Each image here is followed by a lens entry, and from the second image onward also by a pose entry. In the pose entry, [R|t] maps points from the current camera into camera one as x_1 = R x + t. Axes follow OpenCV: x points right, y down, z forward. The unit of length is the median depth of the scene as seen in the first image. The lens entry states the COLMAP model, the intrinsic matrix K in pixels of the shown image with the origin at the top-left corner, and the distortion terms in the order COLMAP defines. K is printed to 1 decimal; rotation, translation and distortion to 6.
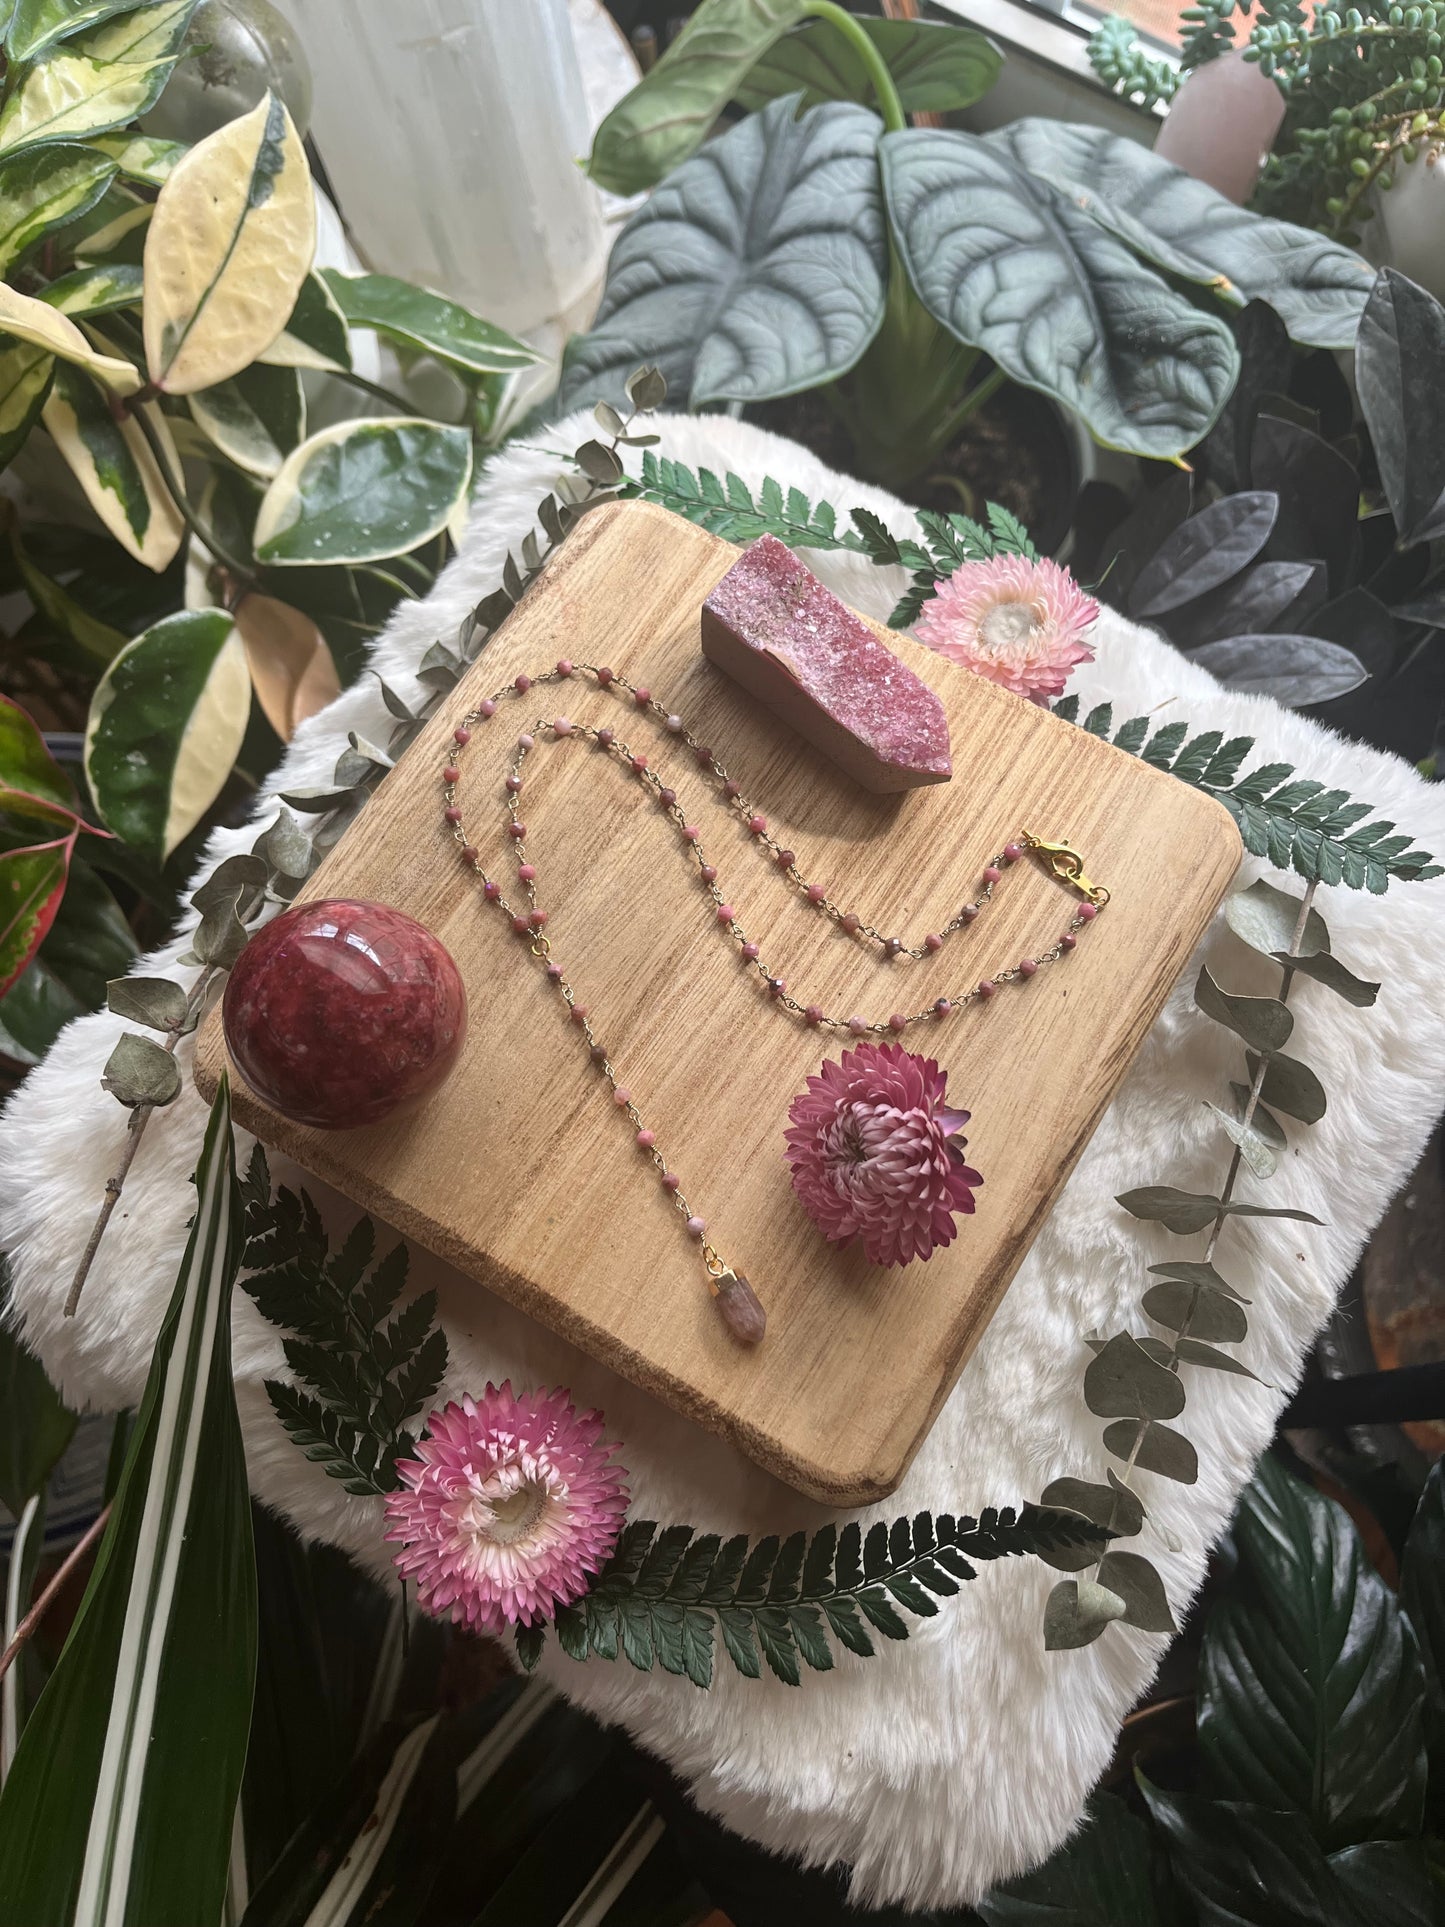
lens RADIAL K [[1538.7, 0, 732.6], [0, 1538.7, 952.5], [0, 0, 1]] dist [0.063227, -0.075754]
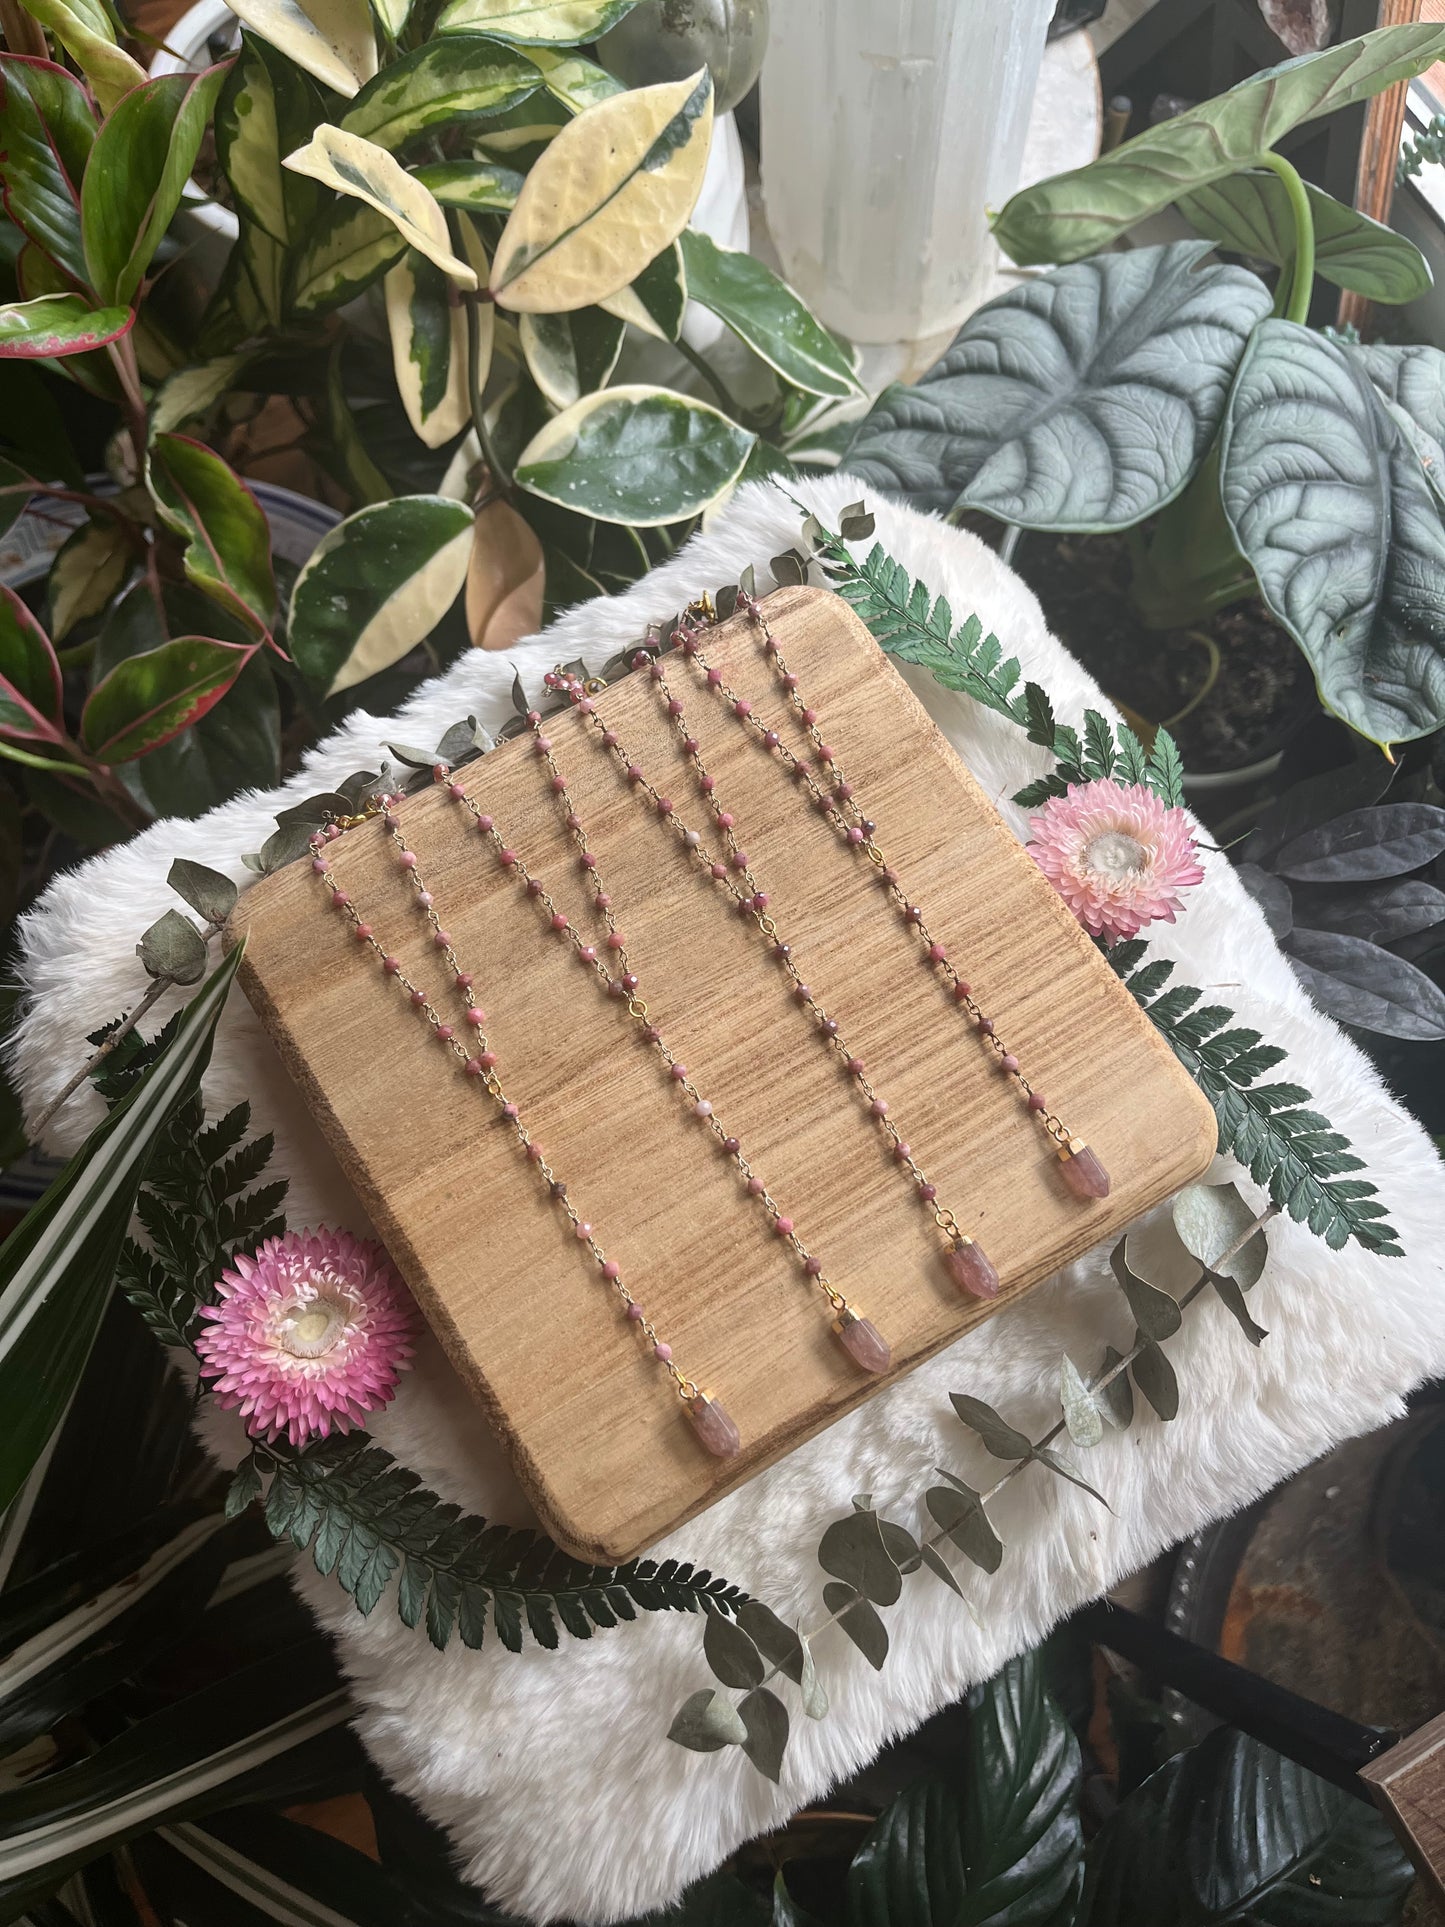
lens RADIAL K [[1538.7, 0, 732.6], [0, 1538.7, 952.5], [0, 0, 1]] dist [0.063227, -0.075754]
pose [[0.899443, 0.427798, -0.089392, 0.077770], [-0.422962, 0.903564, 0.068377, -0.126713], [0.110023, -0.023692, 0.993647, -0.048552]]
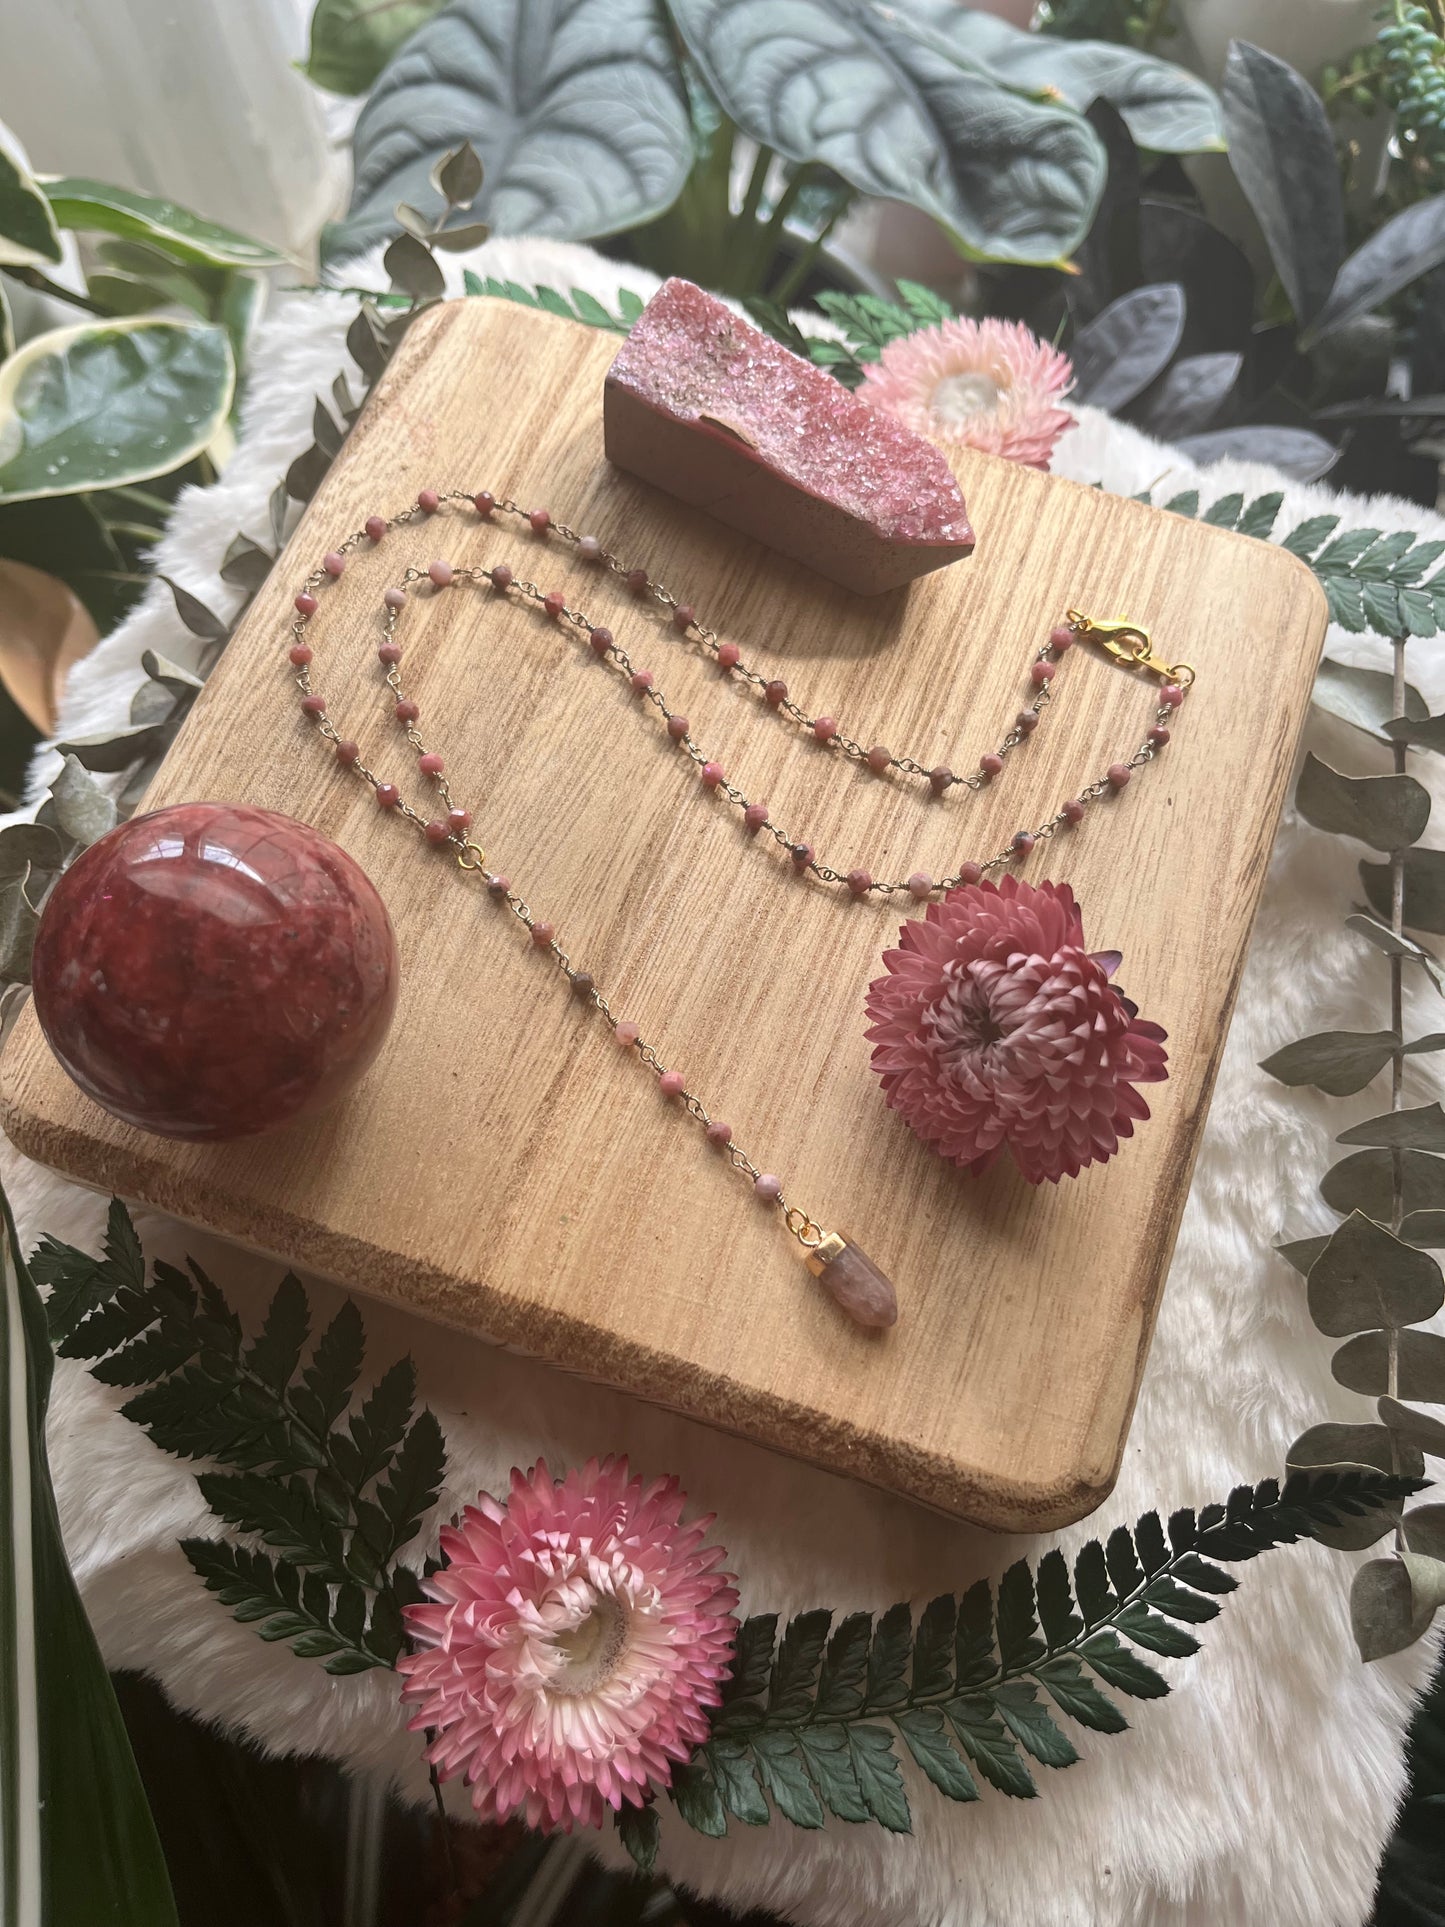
lens RADIAL K [[1542.2, 0, 730.5], [0, 1542.2, 957.5], [0, 0, 1]] dist [0.021349, -0.003208]
pose [[0.976011, -0.172595, 0.132715, -0.105536], [0.178775, 0.983229, -0.036062, 0.086446], [-0.124266, 0.058923, 0.990498, 0.261842]]
